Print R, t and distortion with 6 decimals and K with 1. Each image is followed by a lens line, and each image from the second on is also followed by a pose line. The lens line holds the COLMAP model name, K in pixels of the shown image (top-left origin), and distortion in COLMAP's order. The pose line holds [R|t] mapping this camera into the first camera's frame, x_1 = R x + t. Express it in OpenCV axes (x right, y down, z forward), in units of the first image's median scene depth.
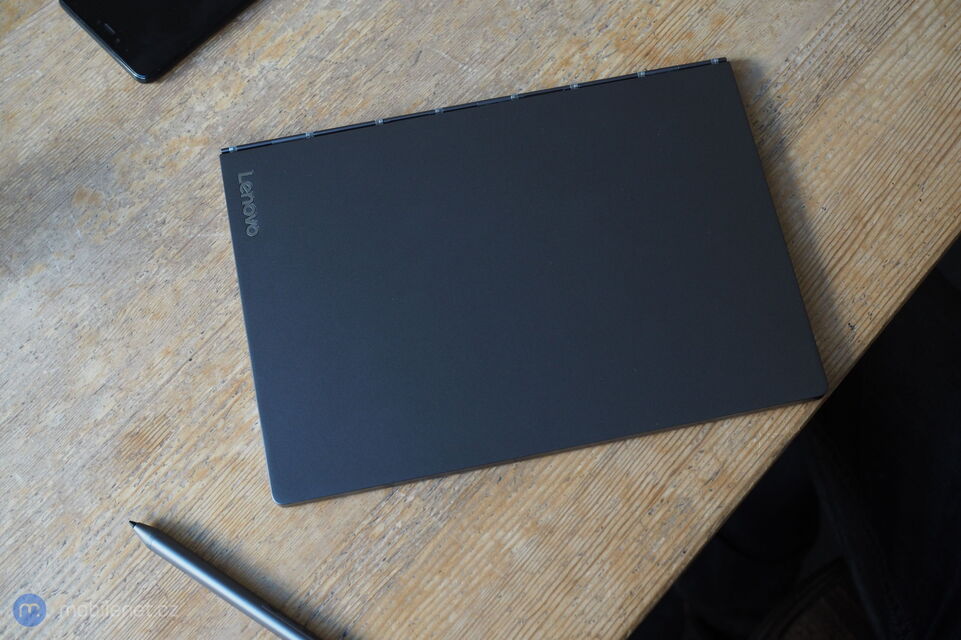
lens RADIAL K [[1388.2, 0, 488.7], [0, 1388.2, 307.8], [0, 0, 1]] dist [-0.088596, 0.000000]
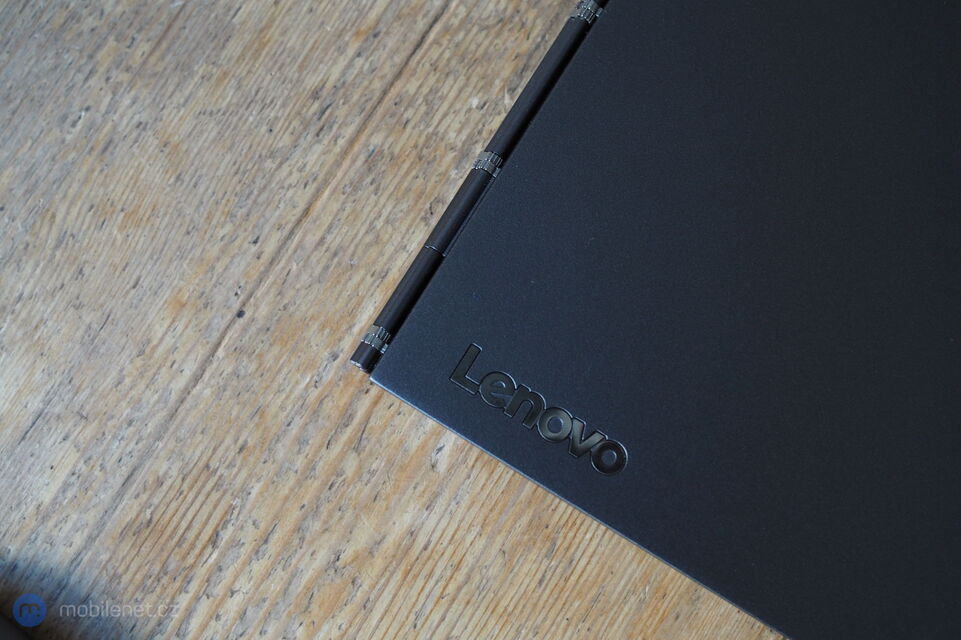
lens RADIAL K [[1388.2, 0, 479.6], [0, 1388.2, 316.5], [0, 0, 1]] dist [-0.088596, 0.000000]
pose [[0.987195, -0.159165, 0.010625, -0.155747], [0.153594, 0.966401, 0.206101, -0.034455], [-0.043072, -0.201830, 0.978473, 0.620723]]
